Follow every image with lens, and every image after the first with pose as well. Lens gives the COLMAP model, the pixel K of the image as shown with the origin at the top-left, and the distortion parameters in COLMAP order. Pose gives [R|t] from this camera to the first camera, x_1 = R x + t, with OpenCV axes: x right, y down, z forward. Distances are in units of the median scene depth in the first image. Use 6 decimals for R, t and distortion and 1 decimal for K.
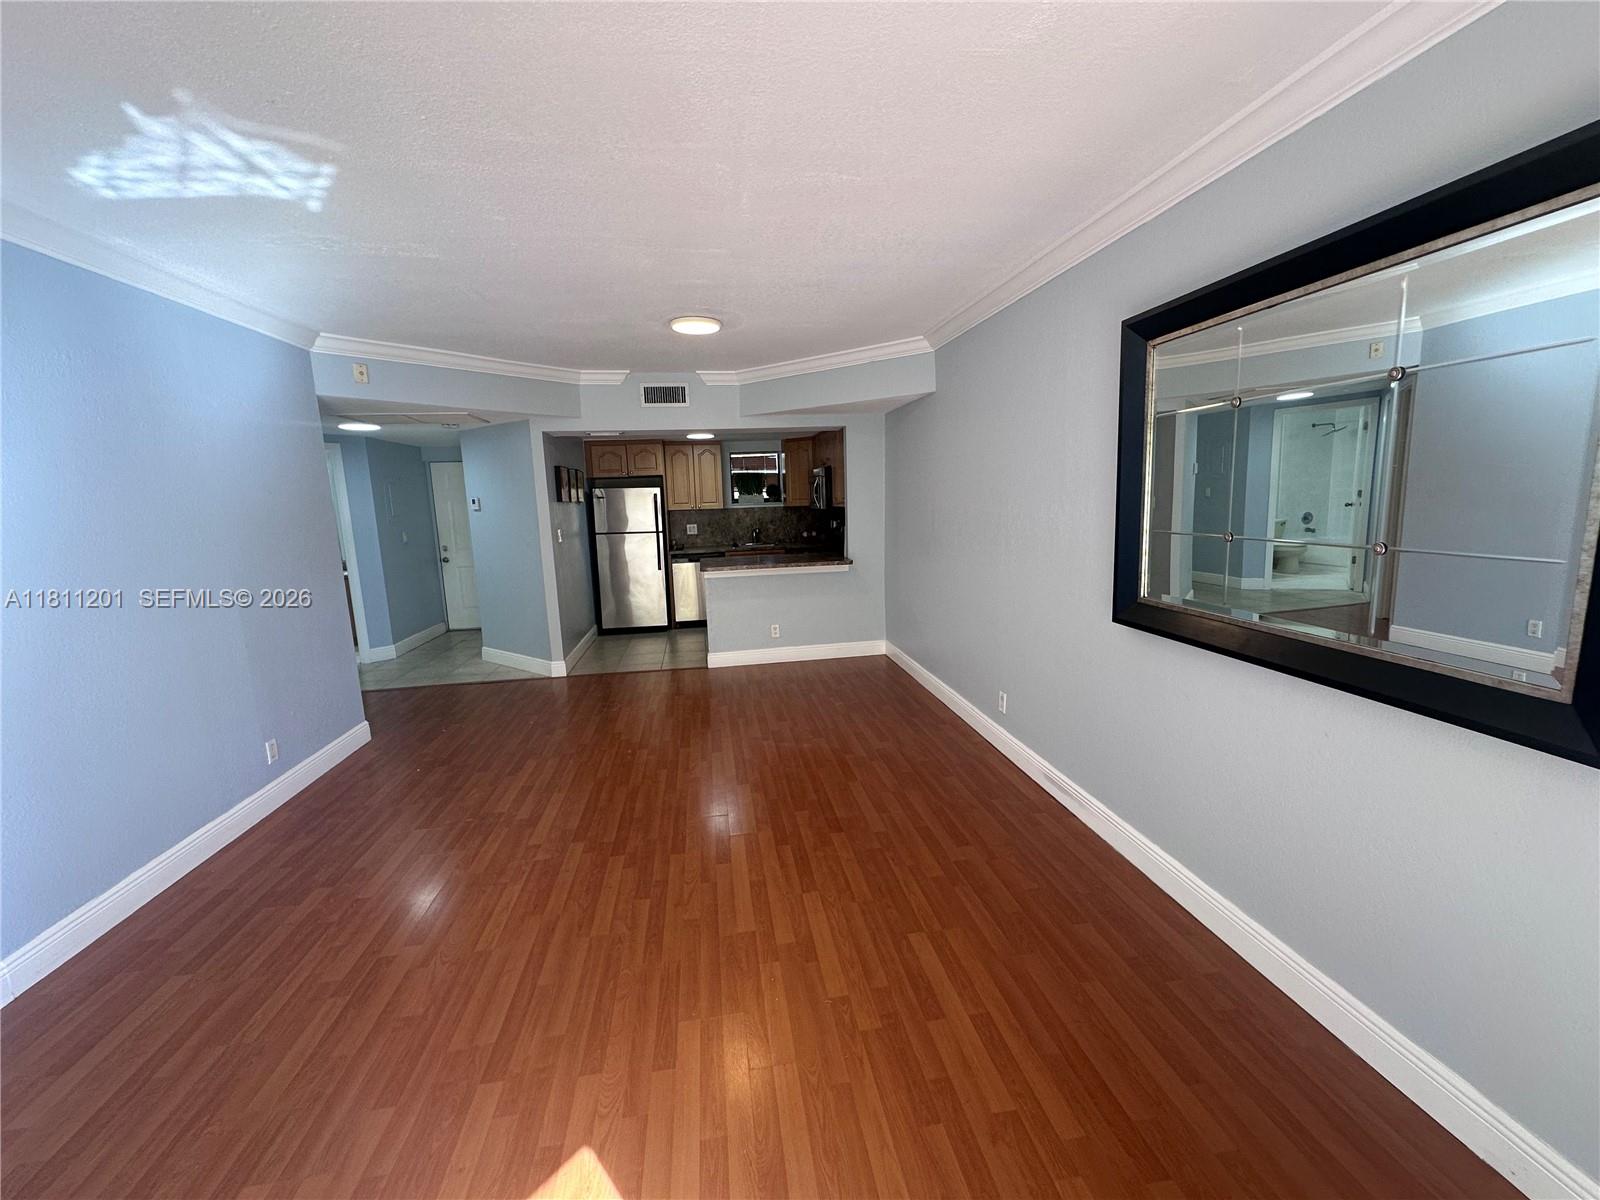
lens RADIAL K [[642.6, 0, 800.0], [0, 642.6, 599.3], [0, 0, 1]] dist [-0.001430, 0.000480]
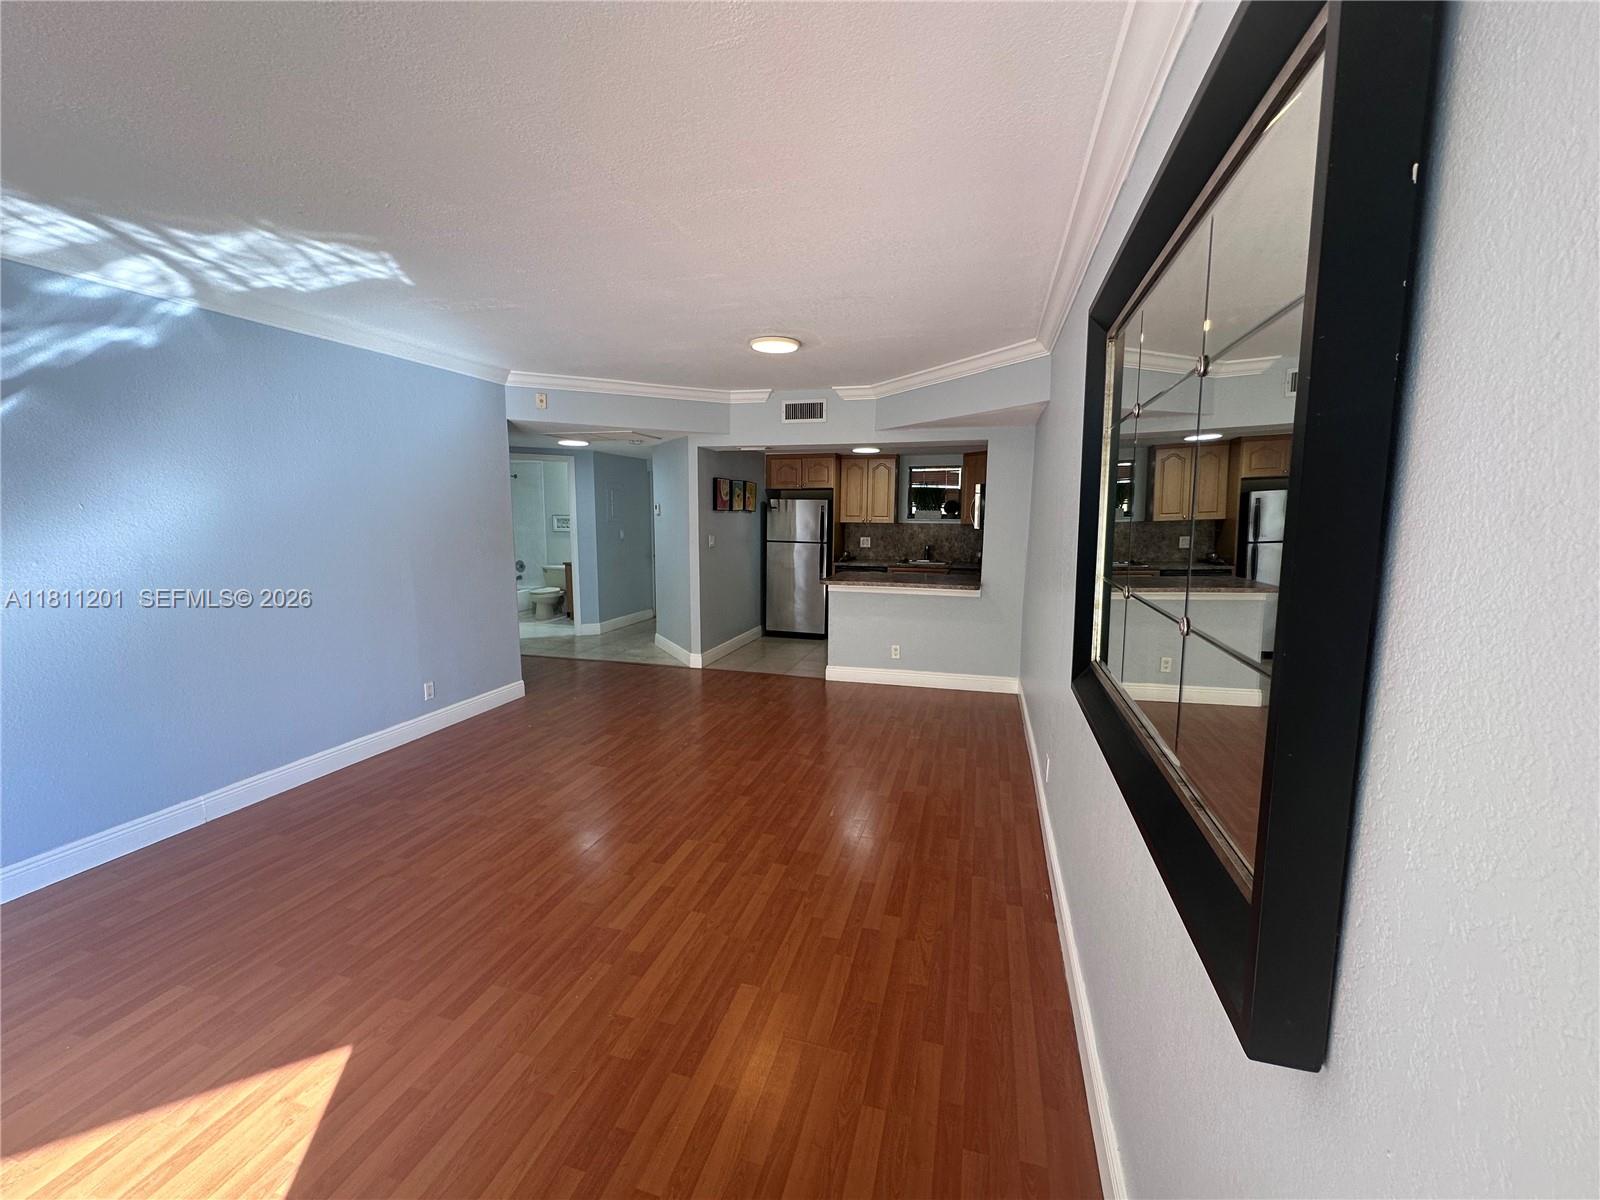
lens RADIAL K [[645.9, 0, 796.6], [0, 645.9, 589.4], [0, 0, 1]] dist [-0.001646, -0.000179]
pose [[0.906123, 0.088034, -0.413752, 0.218495], [-0.102211, 0.994688, -0.012204, -0.016786], [0.410480, 0.053348, 0.910308, 0.056522]]
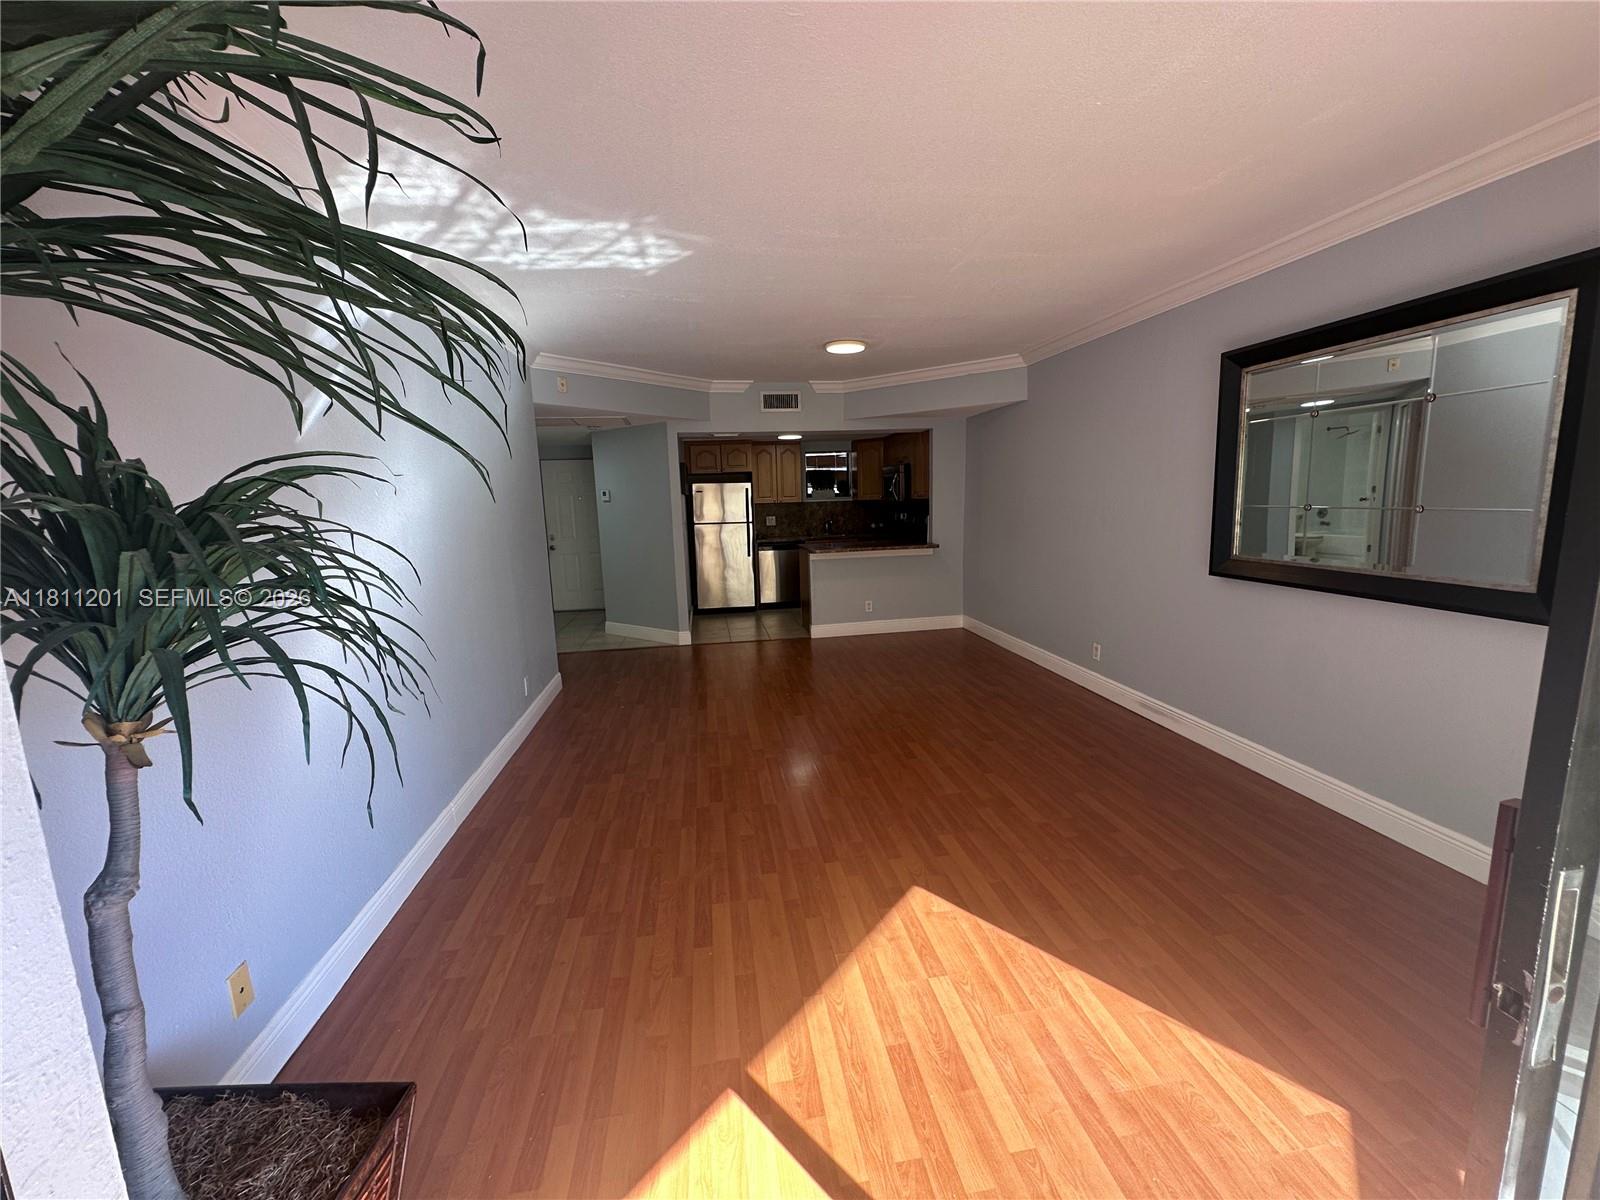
lens RADIAL K [[644.0, 0, 798.8], [0, 644.0, 597.5], [0, 0, 1]] dist [-0.001524, -0.000200]
pose [[0.999998, 0.001048, -0.001865, -0.162106], [-0.001057, 0.999988, -0.004795, 0.039218], [0.001860, 0.004797, 0.999987, -0.152612]]
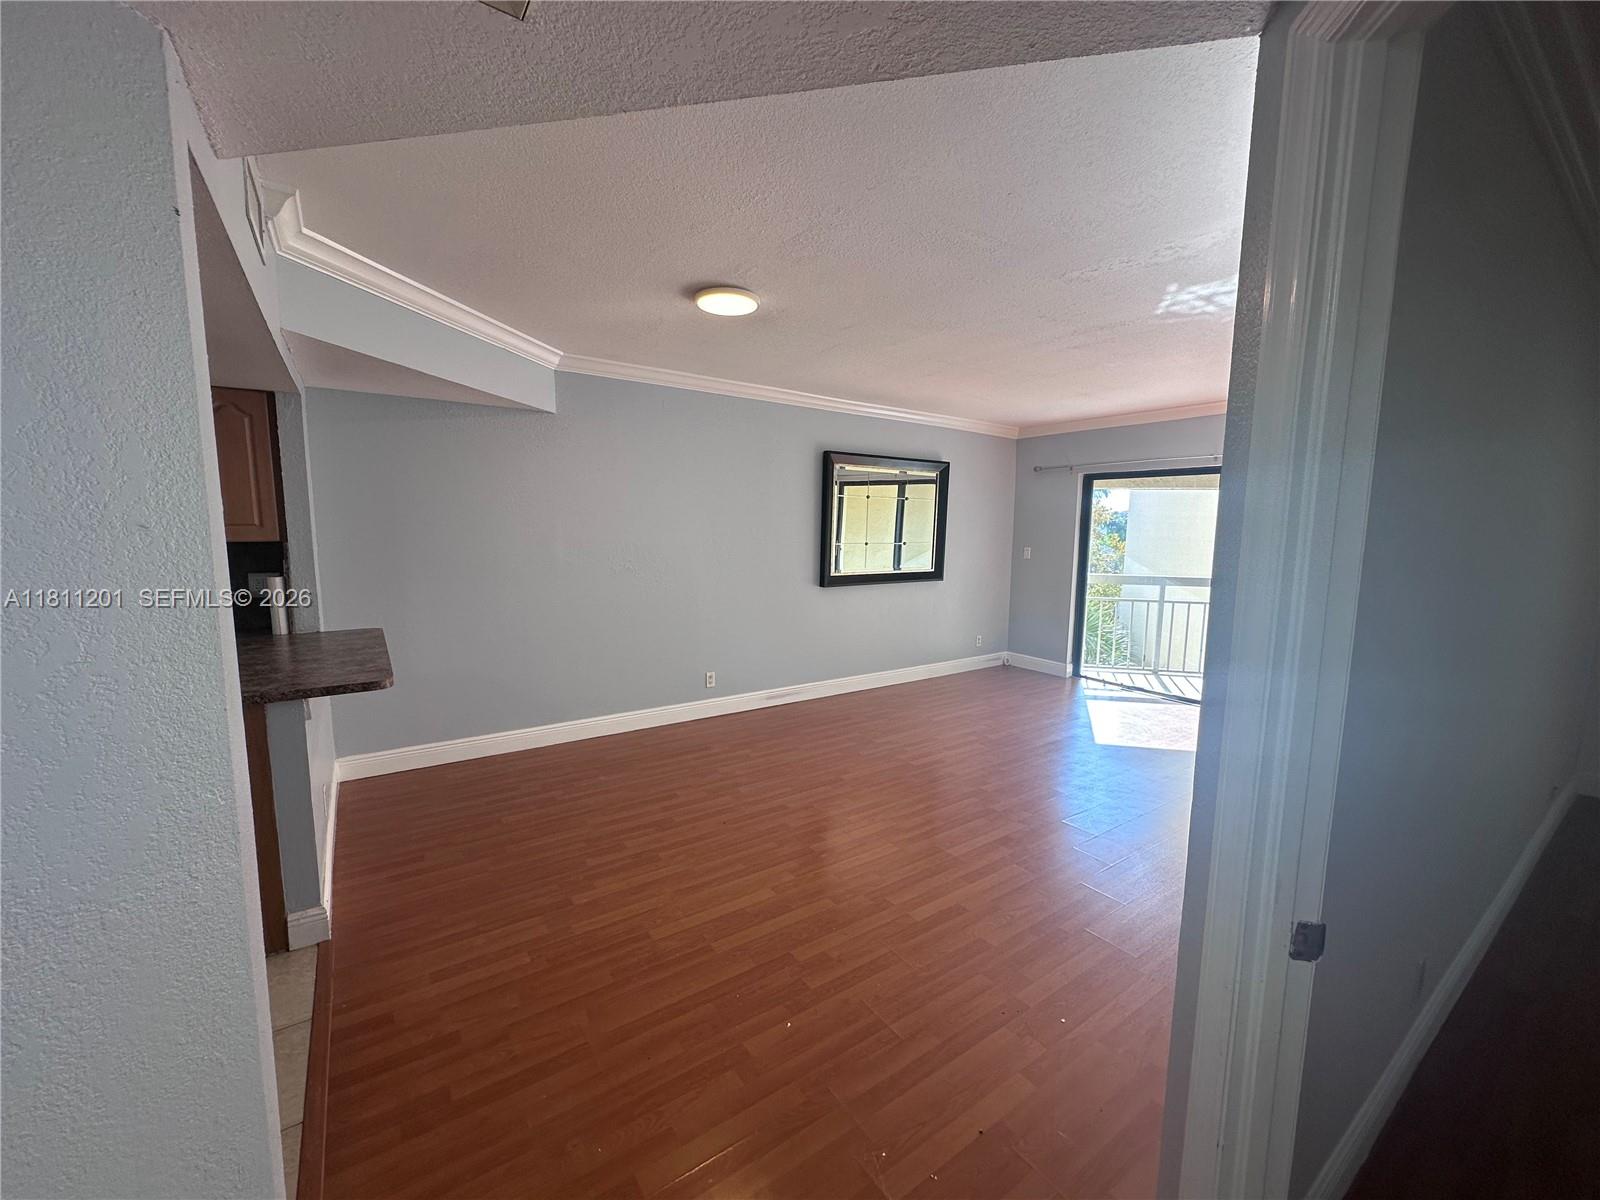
lens RADIAL K [[639.5, 0, 799.6], [0, 639.5, 598.9], [0, 0, 1]] dist [-0.001442, 0.000088]
pose [[-0.439056, -0.078215, 0.895049, -0.604381], [0.144575, 0.977071, 0.156303, -0.119091], [-0.886752, 0.198027, -0.417680, 0.863119]]
